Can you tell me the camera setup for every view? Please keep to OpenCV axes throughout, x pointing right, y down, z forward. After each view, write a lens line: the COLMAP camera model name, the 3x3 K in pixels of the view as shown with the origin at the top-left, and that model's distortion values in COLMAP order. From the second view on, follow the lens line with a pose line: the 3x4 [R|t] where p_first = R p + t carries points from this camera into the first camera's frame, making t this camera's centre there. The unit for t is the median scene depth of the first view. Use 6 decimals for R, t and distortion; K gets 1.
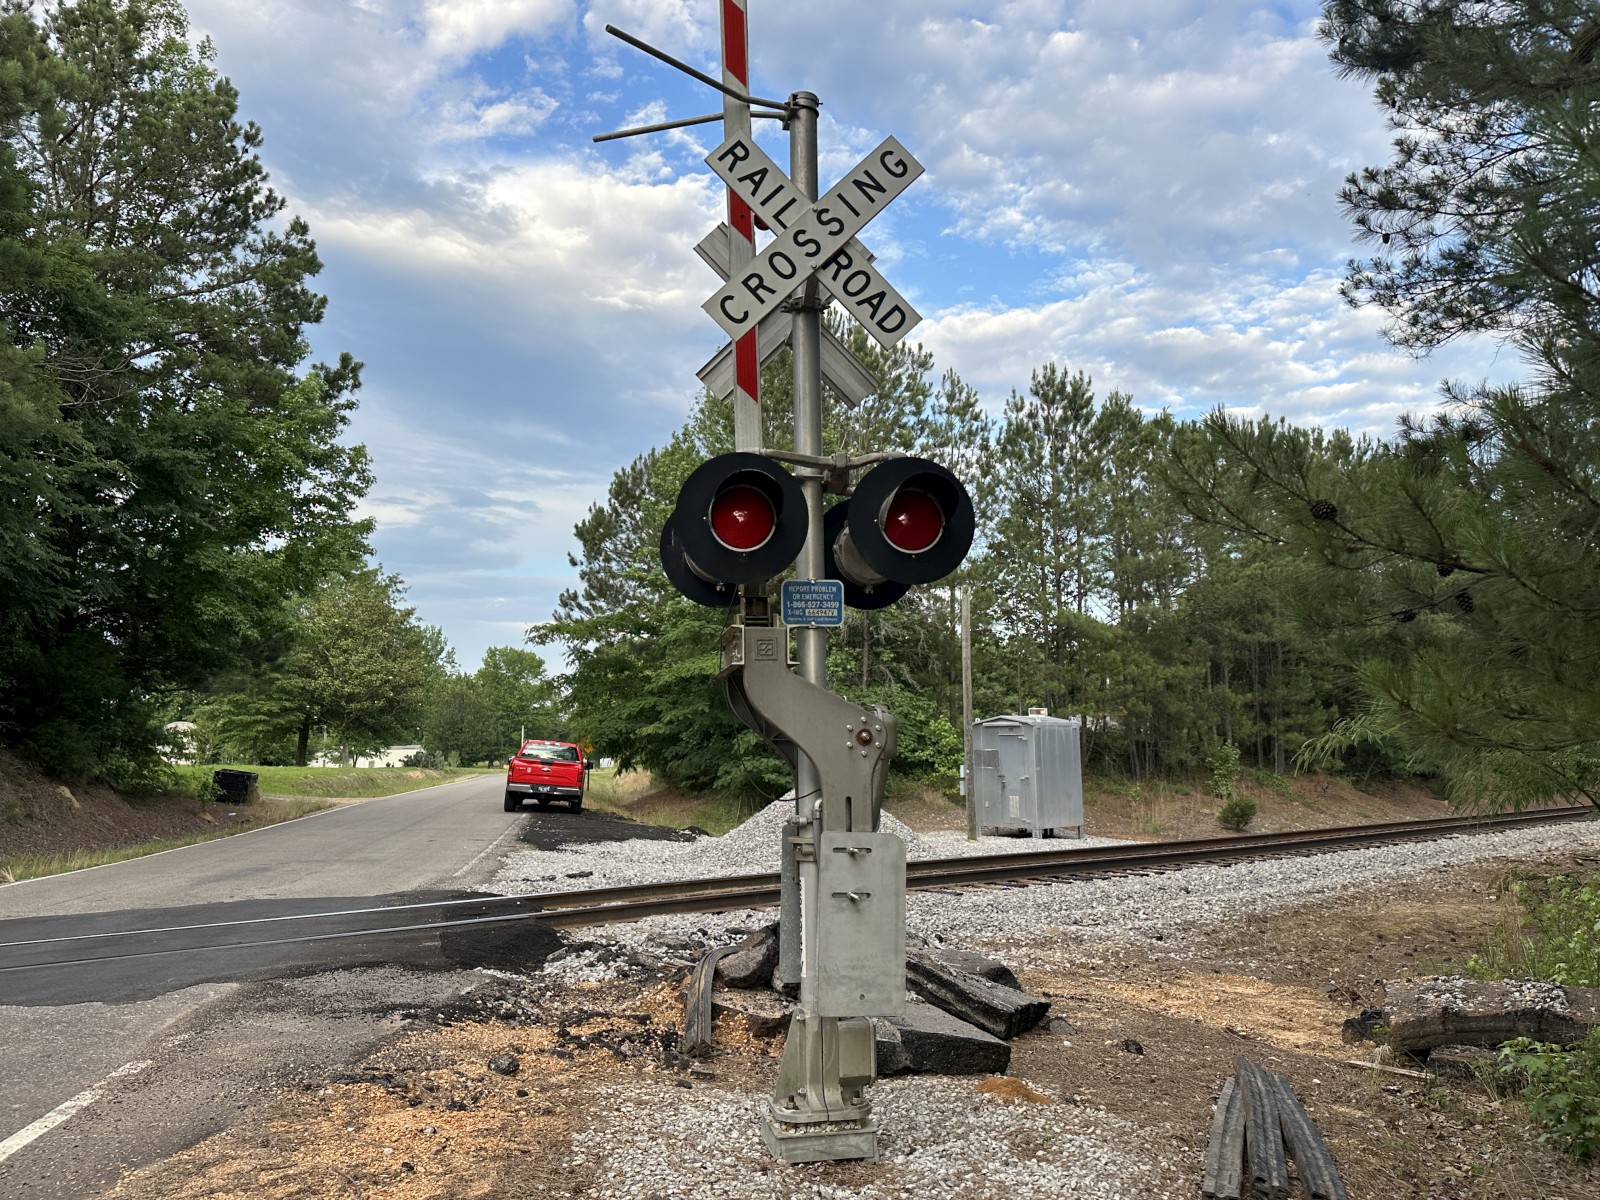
lens RADIAL K [[1213.1, 0, 800.0], [0, 1213.1, 600.0], [0, 0, 1]] dist [0.148640, -0.195371]
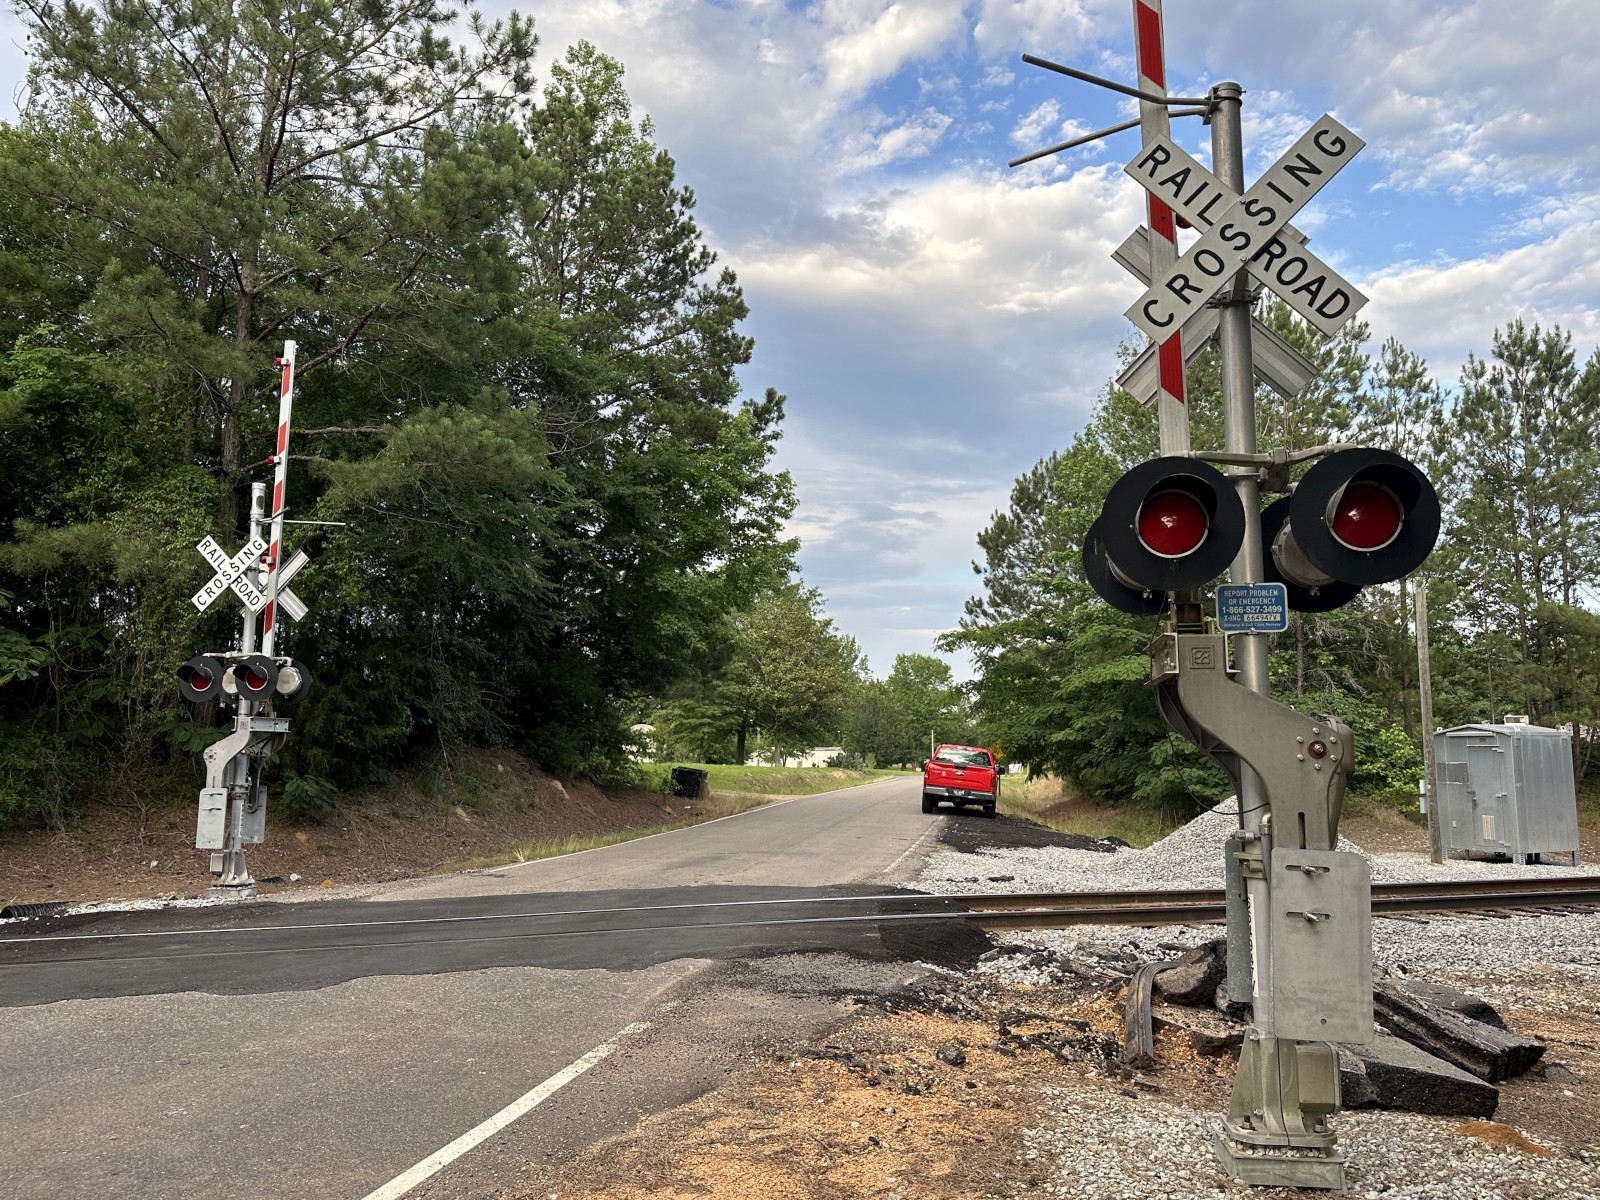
lens RADIAL K [[1217.0, 0, 796.2], [0, 1217.0, 596.1], [0, 0, 1]] dist [0.161099, -0.251665]
pose [[0.946651, -0.032683, -0.320598, -0.005026], [0.030285, 0.999464, -0.012467, -0.001541], [0.320834, 0.002093, 0.947133, -0.013282]]
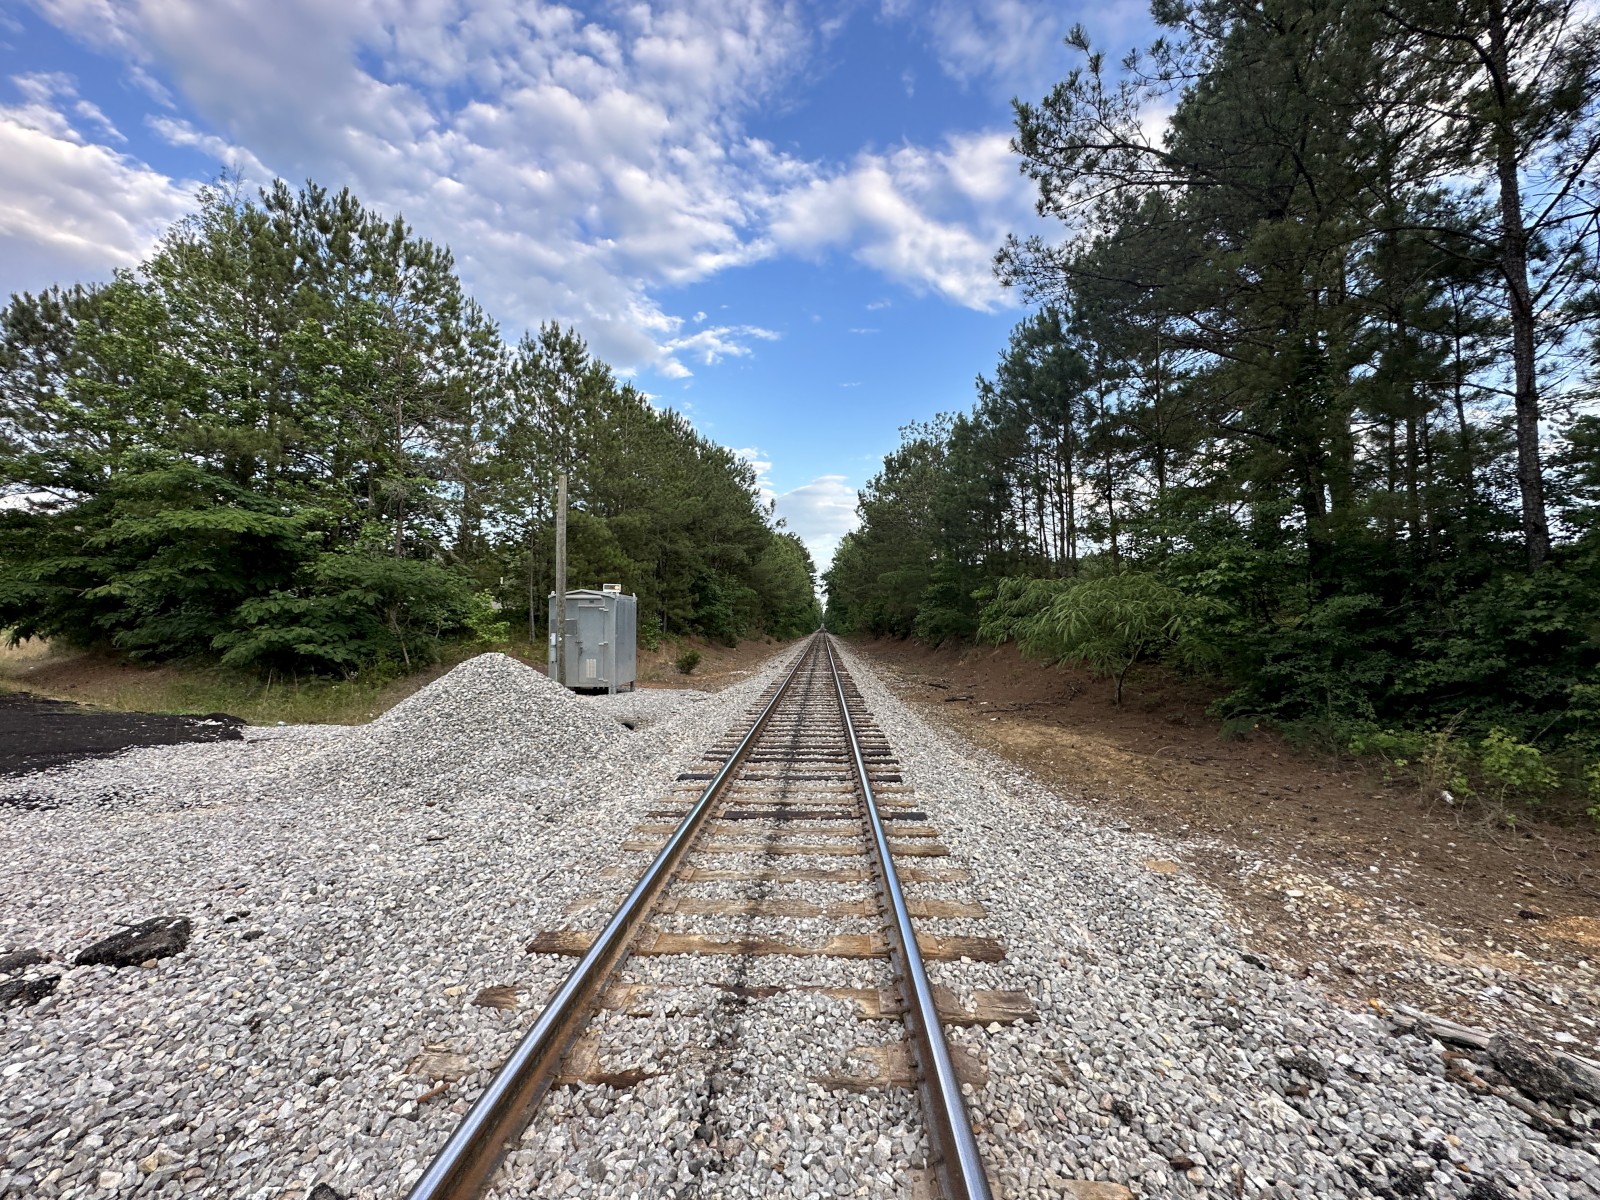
lens RADIAL K [[644.1, 0, 800.0], [0, 644.1, 600.0], [0, 0, 1]] dist [0.001547, 0.000337]
pose [[0.713515, 0.028144, 0.700075, -0.134873], [-0.092068, 0.994295, 0.053863, 0.065206], [-0.694565, -0.102887, 0.712035, 0.528921]]
